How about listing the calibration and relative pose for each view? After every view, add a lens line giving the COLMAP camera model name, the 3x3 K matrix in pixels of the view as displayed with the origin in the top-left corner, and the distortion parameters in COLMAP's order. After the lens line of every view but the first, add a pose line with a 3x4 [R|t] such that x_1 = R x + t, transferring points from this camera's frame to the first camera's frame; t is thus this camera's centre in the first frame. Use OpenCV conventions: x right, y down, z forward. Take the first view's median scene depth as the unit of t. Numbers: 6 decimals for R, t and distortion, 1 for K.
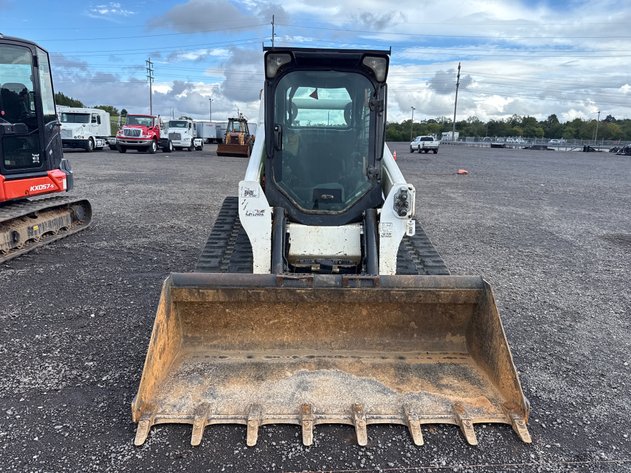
lens RADIAL K [[439.5, 0, 317.1], [0, 439.5, 240.3], [0, 0, 1]] dist [0.071220, -0.121049]
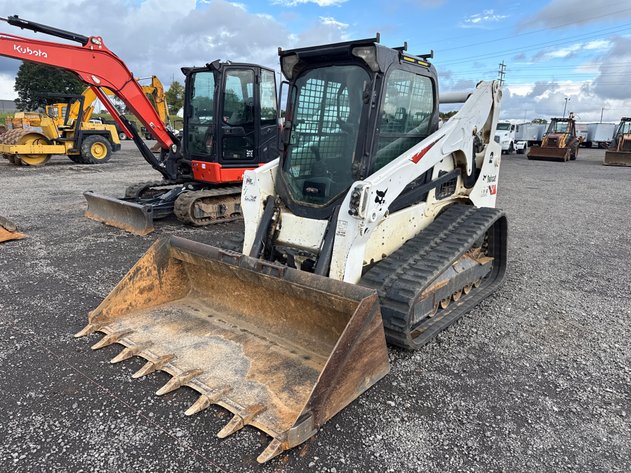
lens RADIAL K [[442.8, 0, 315.5], [0, 442.8, 236.5], [0, 0, 1]] dist [0.064010, -0.088294]
pose [[0.741801, 0.138828, -0.656092, 0.756314], [-0.150685, 0.987826, 0.038653, -0.034245], [0.653471, 0.070190, 0.753690, 0.246685]]
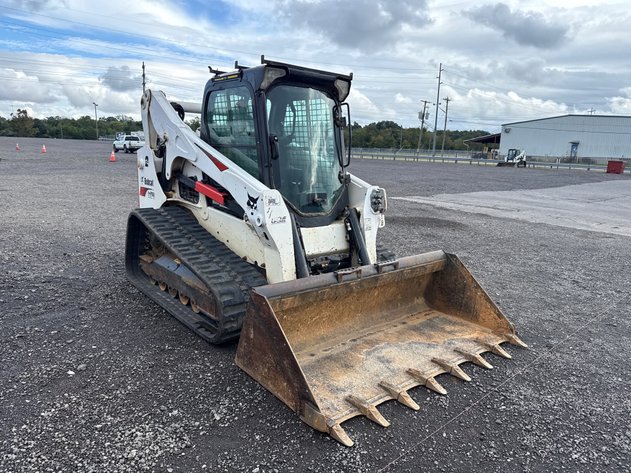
lens RADIAL K [[435.6, 0, 315.5], [0, 435.6, 236.5], [0, 0, 1]] dist [0.064139, -0.078836]
pose [[0.789930, -0.114273, 0.602456, -0.692387], [0.117978, 0.992449, 0.033556, -0.048571], [-0.601741, 0.044570, 0.797447, 0.134270]]
